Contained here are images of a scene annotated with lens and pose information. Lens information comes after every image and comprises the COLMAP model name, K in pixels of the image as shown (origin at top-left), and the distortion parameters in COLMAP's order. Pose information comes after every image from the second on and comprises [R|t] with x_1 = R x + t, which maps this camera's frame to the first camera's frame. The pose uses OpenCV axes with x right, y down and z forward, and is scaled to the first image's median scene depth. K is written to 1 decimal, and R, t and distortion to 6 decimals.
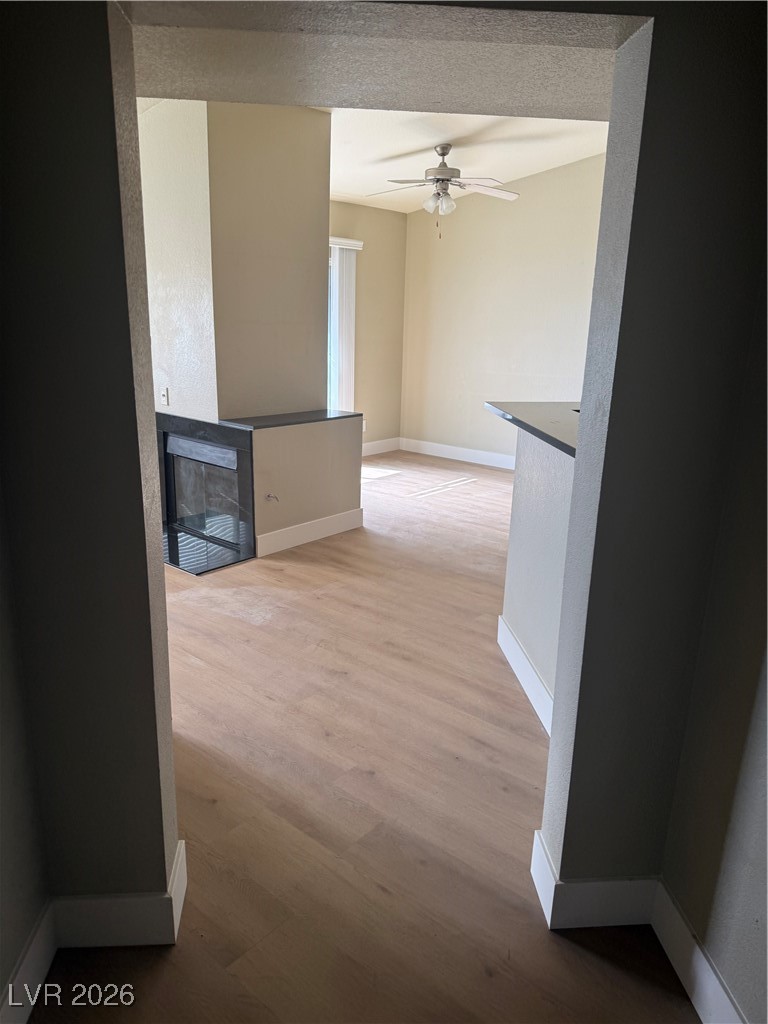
lens RADIAL K [[723.6, 0, 384.0], [0, 723.6, 512.0], [0, 0, 1]] dist [0.112611, -0.121835]
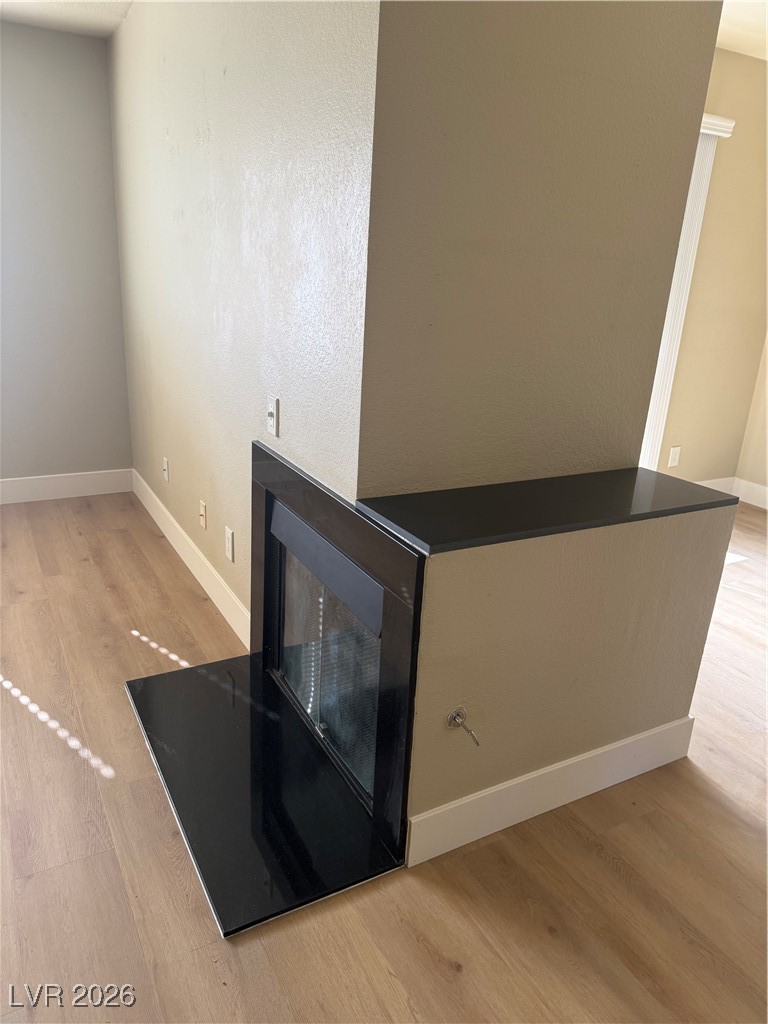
lens RADIAL K [[723.6, 0, 384.0], [0, 723.6, 512.0], [0, 0, 1]] dist [0.112611, -0.121835]
pose [[0.937419, 0.136468, -0.320346, -0.082762], [-0.120676, 0.990309, 0.068743, -0.140785], [0.326623, -0.025783, 0.944803, 0.603064]]
